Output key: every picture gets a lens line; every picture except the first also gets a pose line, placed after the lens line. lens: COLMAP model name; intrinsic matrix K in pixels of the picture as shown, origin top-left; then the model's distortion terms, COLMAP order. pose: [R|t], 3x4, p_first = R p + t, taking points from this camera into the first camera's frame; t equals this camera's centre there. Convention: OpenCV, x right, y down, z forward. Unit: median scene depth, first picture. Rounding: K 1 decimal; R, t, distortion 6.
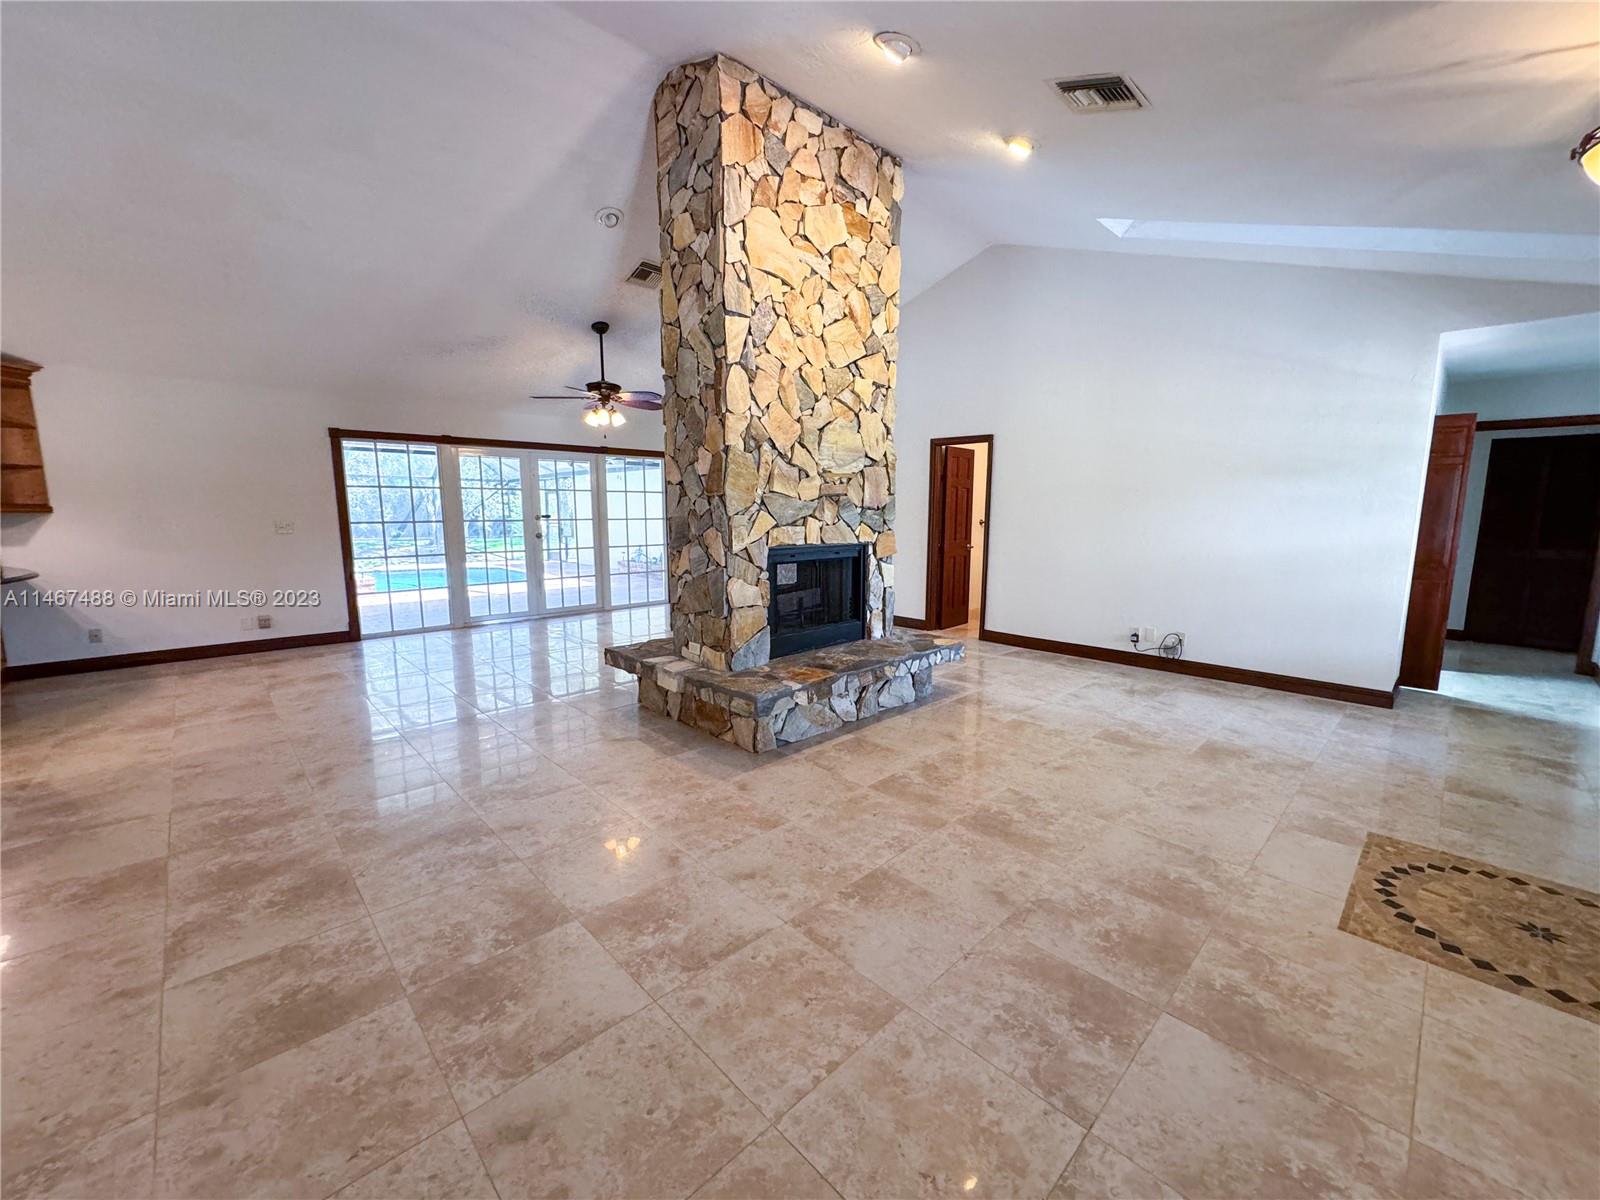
lens RADIAL K [[637.7, 0, 800.0], [0, 637.7, 600.0], [0, 0, 1]] dist [-0.001712, 0.000250]
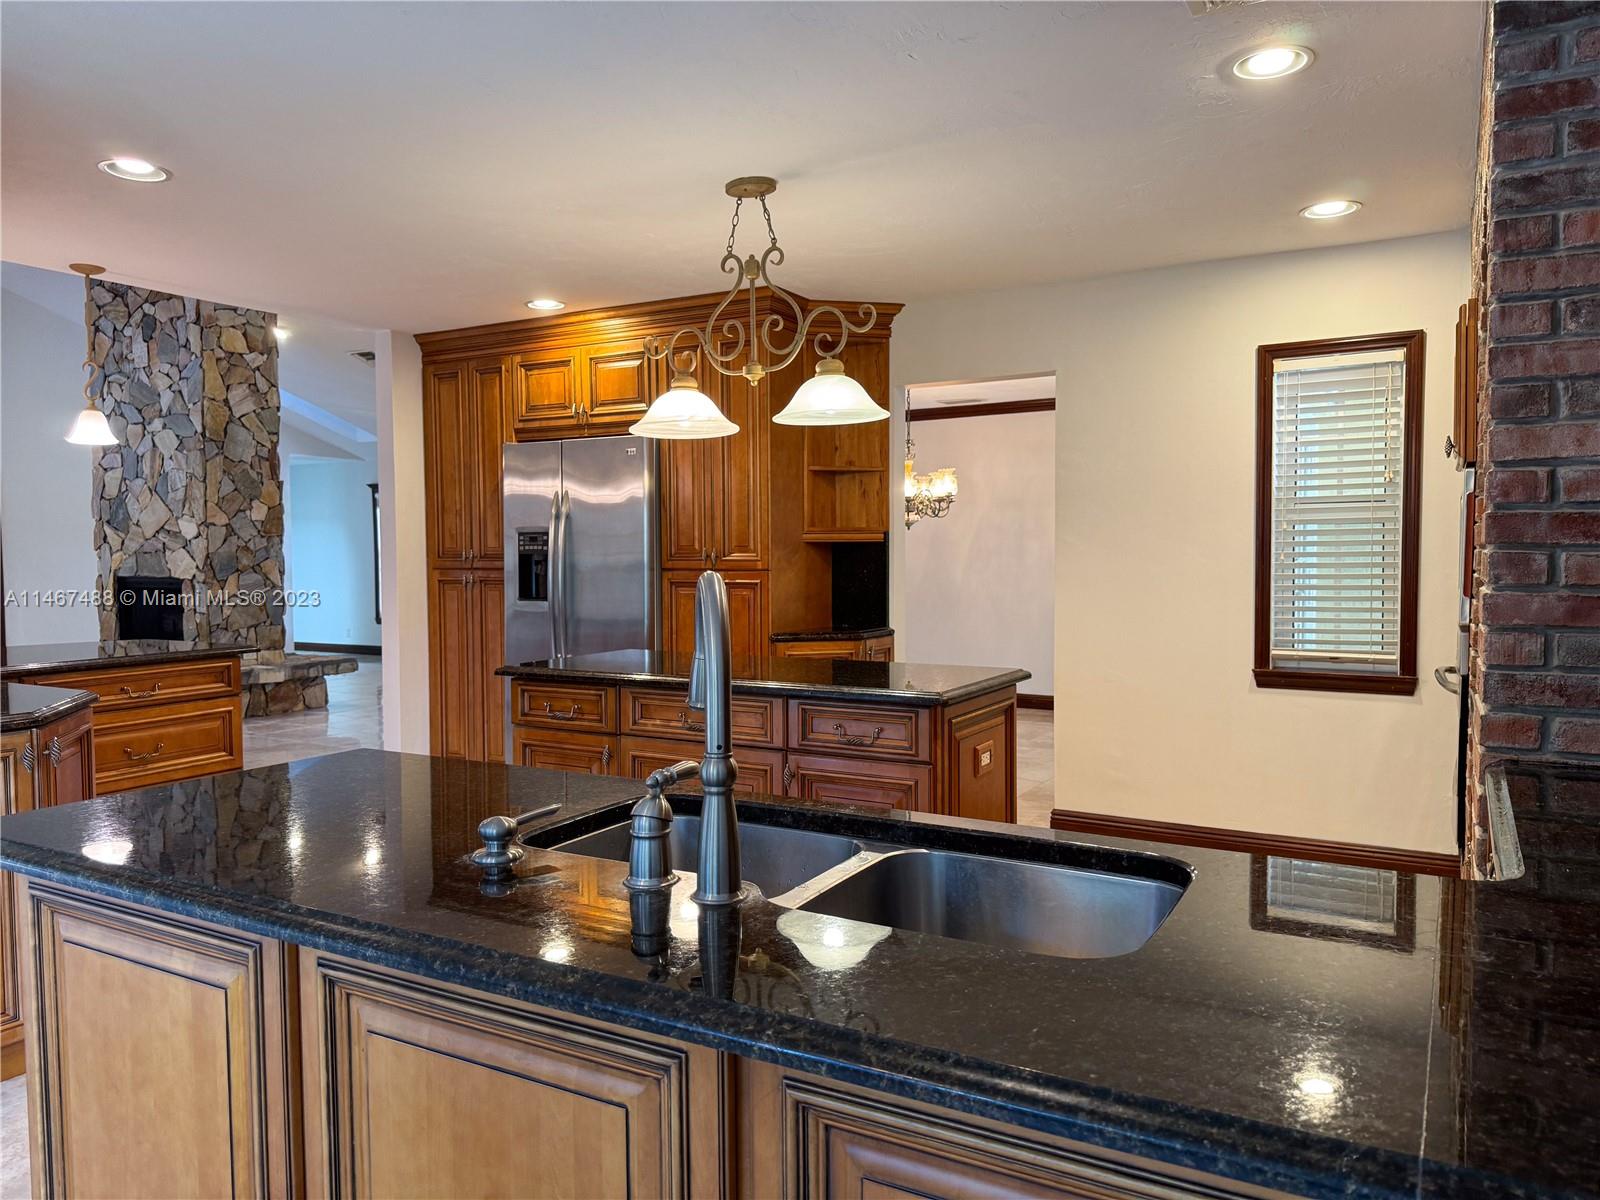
lens RADIAL K [[1133.5, 0, 794.7], [0, 1133.5, 605.1], [0, 0, 1]] dist [0.078844, -0.114464]
pose [[-0.276929, -0.046639, 0.959758, -2.853357], [0.144287, 0.985478, 0.089521, -0.074592], [-0.949996, 0.163272, -0.266178, 0.608277]]
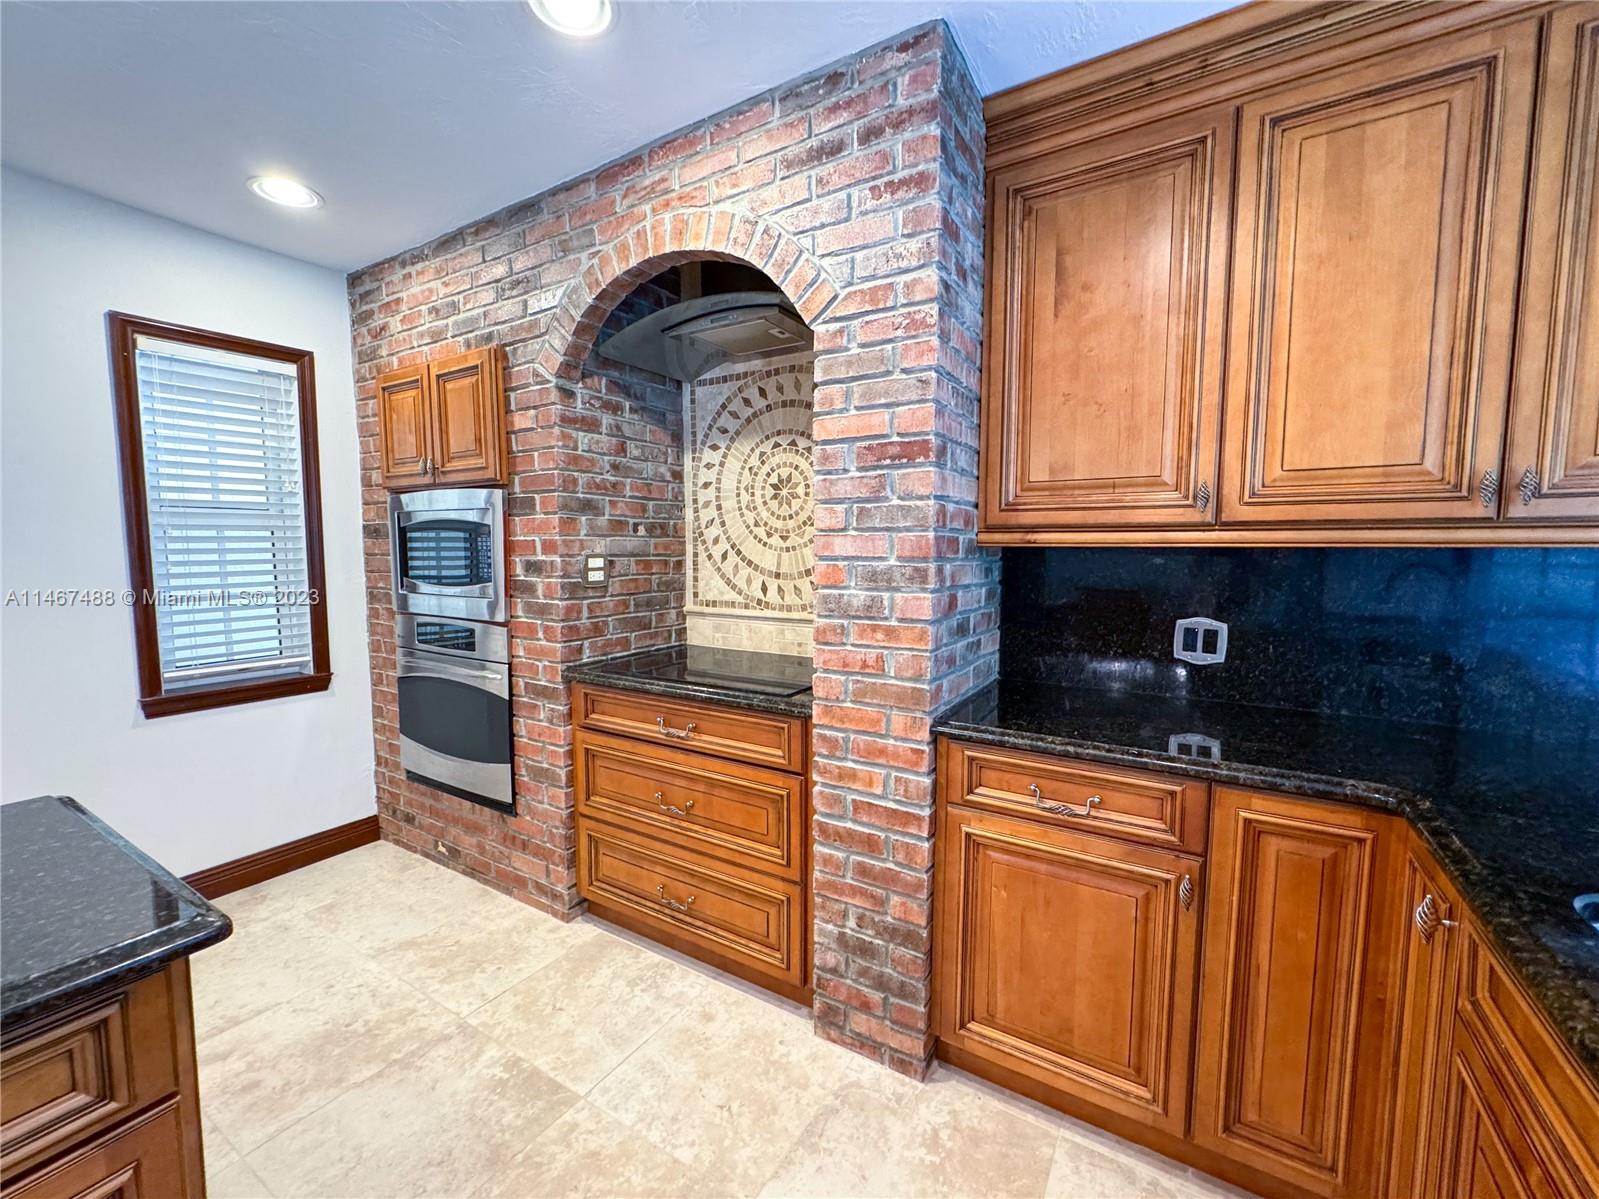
lens RADIAL K [[660.2, 0, 799.5], [0, 660.2, 599.5], [0, 0, 1]] dist [-0.002442, -0.000209]
pose [[-0.968435, 0.018877, -0.248552, -2.235130], [-0.037279, 0.974946, 0.219294, -0.067868], [0.246465, 0.221638, -0.943468, 0.516516]]
